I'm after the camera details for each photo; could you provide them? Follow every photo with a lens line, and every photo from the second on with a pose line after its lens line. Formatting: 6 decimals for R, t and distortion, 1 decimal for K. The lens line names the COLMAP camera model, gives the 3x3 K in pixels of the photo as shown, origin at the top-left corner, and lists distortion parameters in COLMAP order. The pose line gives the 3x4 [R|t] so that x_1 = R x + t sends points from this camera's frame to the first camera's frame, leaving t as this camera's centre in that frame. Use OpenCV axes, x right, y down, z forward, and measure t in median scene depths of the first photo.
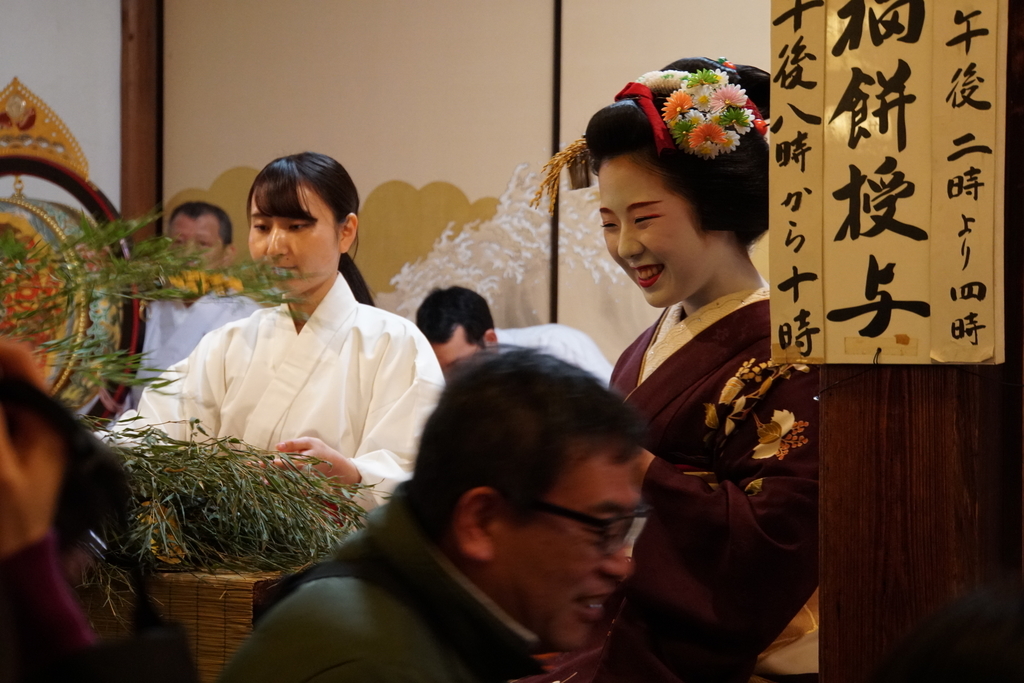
lens RADIAL K [[3217.2, 0, 512.2], [0, 3217.2, 338.9], [0, 0, 1]] dist [0.821733, 0.000000]
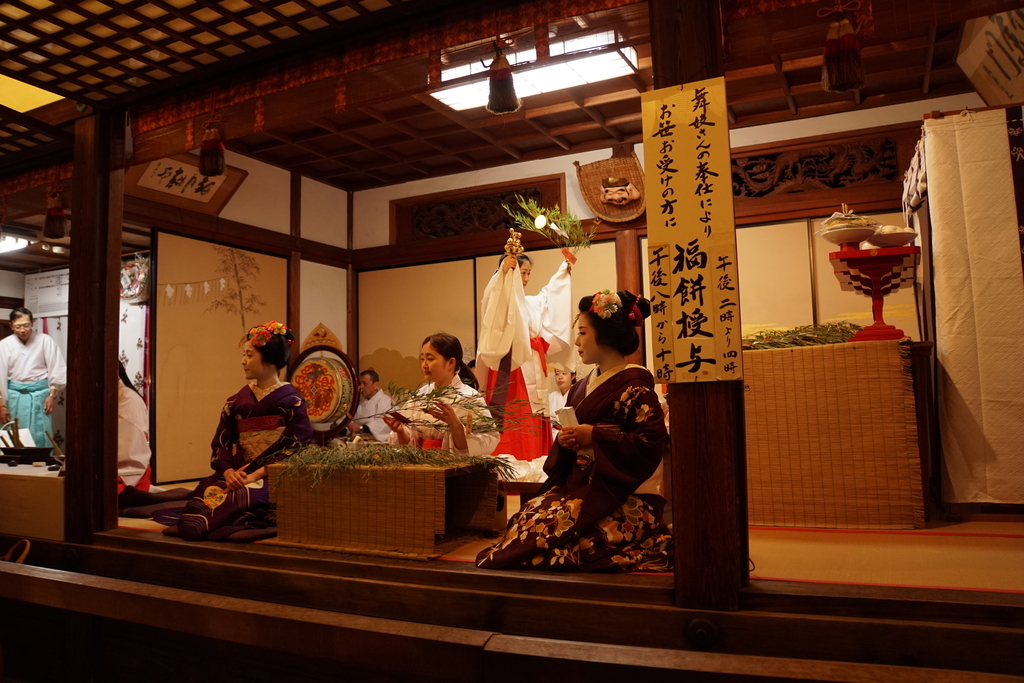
lens RADIAL K [[775.4, 0, 510.3], [0, 775.4, 340.6], [0, 0, 1]] dist [-0.009239, -0.000443]
pose [[0.990013, -0.026326, 0.138499, -0.137049], [0.037216, 0.996364, -0.076637, 0.017429], [-0.135978, 0.081026, 0.987393, 0.361572]]
